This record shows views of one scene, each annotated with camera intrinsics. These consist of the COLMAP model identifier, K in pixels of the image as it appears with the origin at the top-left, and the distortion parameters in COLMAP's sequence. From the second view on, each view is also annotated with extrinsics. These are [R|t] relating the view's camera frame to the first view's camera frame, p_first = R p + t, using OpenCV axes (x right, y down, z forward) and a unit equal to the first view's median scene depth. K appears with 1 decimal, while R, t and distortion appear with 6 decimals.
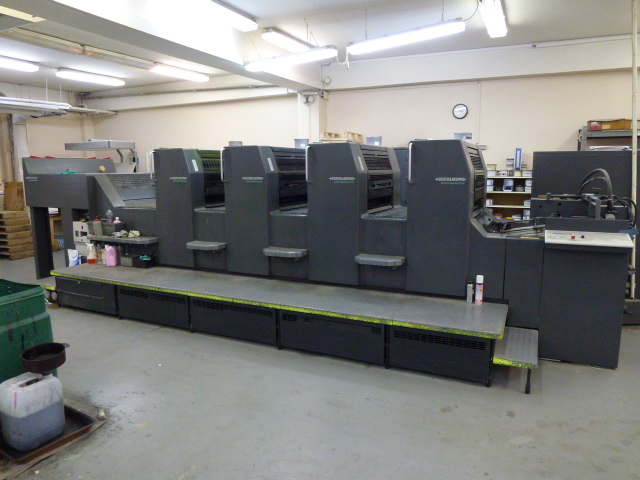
lens RADIAL K [[464.8, 0, 320.0], [0, 464.8, 240.0], [0, 0, 1]] dist [-0.050982, 0.009096]
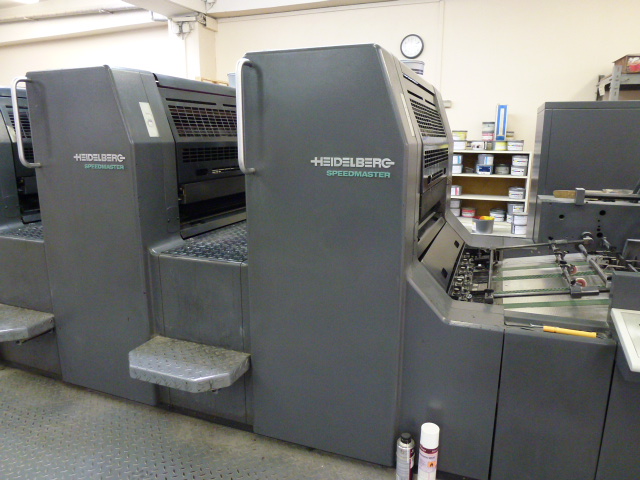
lens RADIAL K [[464.8, 0, 320.0], [0, 464.8, 240.0], [0, 0, 1]] dist [-0.050982, 0.009096]
pose [[0.997311, -0.007122, 0.072939, 0.160237], [0.002568, 0.998051, 0.062349, -0.065104], [-0.073241, -0.061994, 0.995386, 0.447668]]
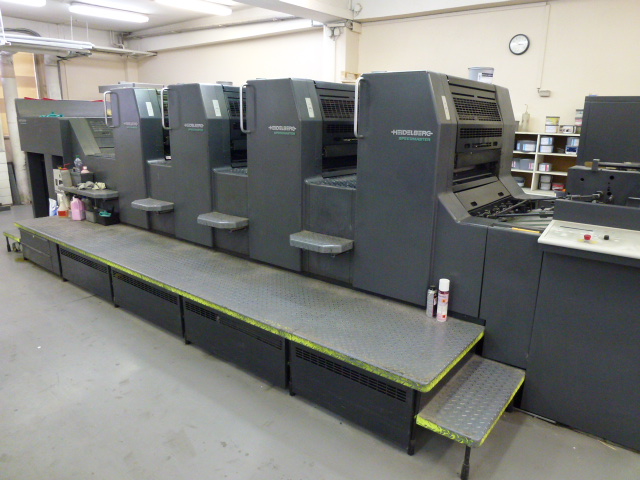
lens RADIAL K [[464.8, 0, 320.0], [0, 464.8, 240.0], [0, 0, 1]] dist [-0.050982, 0.009096]
pose [[0.973472, 0.078521, -0.214912, 0.213179], [-0.056327, 0.992606, 0.107521, -0.029198], [0.221765, -0.092563, 0.970697, 0.215028]]
